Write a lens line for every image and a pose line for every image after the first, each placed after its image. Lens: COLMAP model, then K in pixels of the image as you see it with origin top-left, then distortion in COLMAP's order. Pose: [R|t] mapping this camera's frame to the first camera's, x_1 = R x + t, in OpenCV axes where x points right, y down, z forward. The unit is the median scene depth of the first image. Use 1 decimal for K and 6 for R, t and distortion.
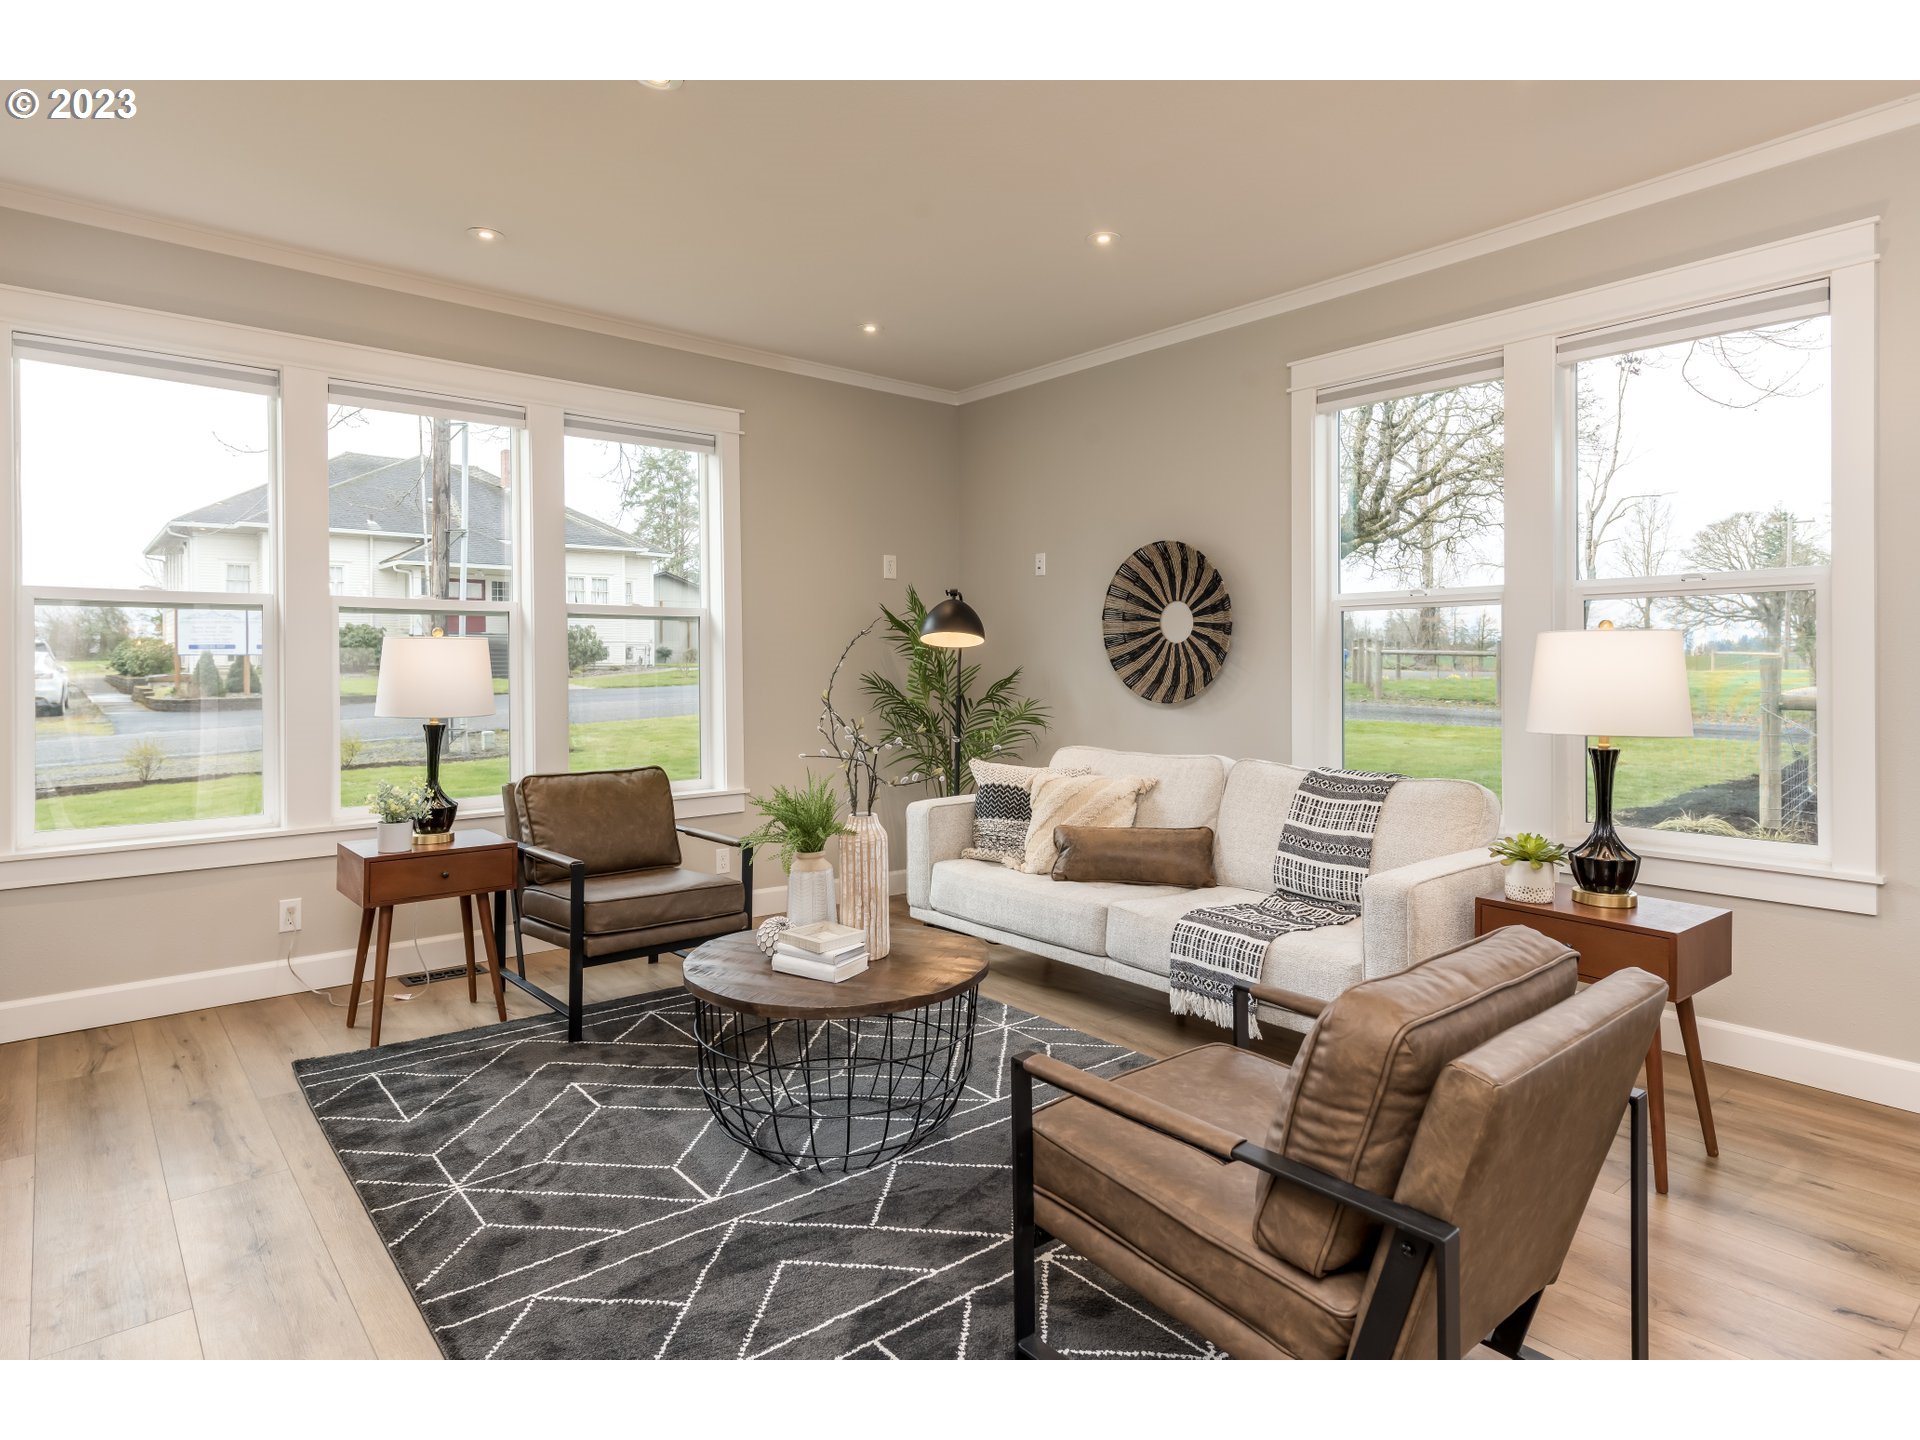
lens RADIAL K [[1274.3, 0, 951.0], [0, 1274.3, 662.8], [0, 0, 1]] dist [-0.008623, -0.002067]
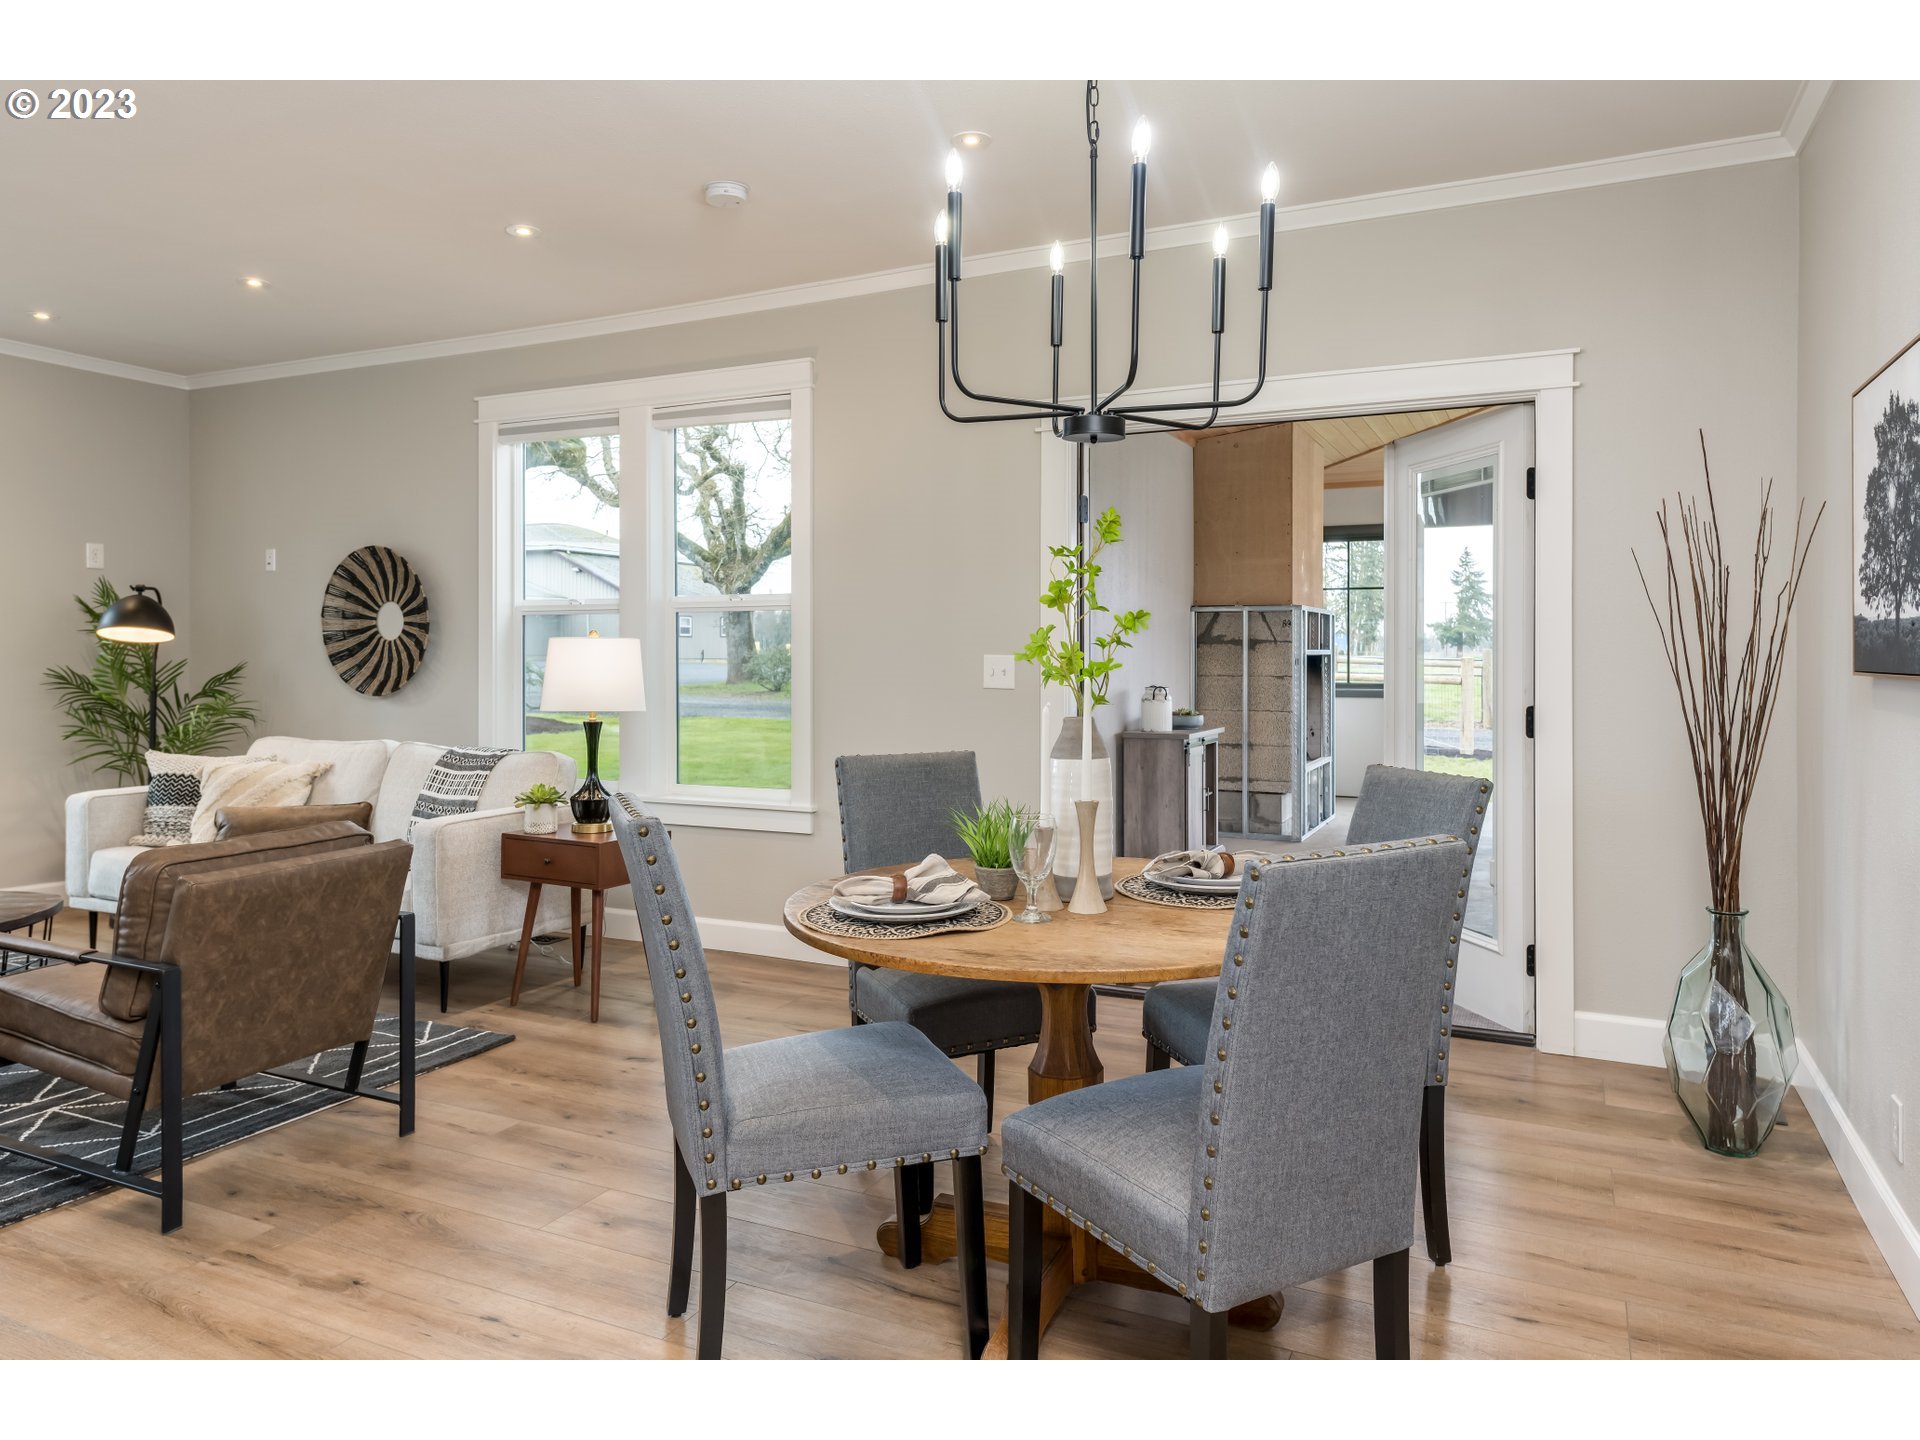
lens RADIAL K [[1274.3, 0, 951.0], [0, 1274.3, 662.8], [0, 0, 1]] dist [-0.008623, -0.002067]
pose [[0.878280, 0.005034, 0.478120, 0.086483], [-0.006128, 0.999981, 0.000728, -0.000238], [-0.478108, -0.003569, 0.878294, -0.192746]]
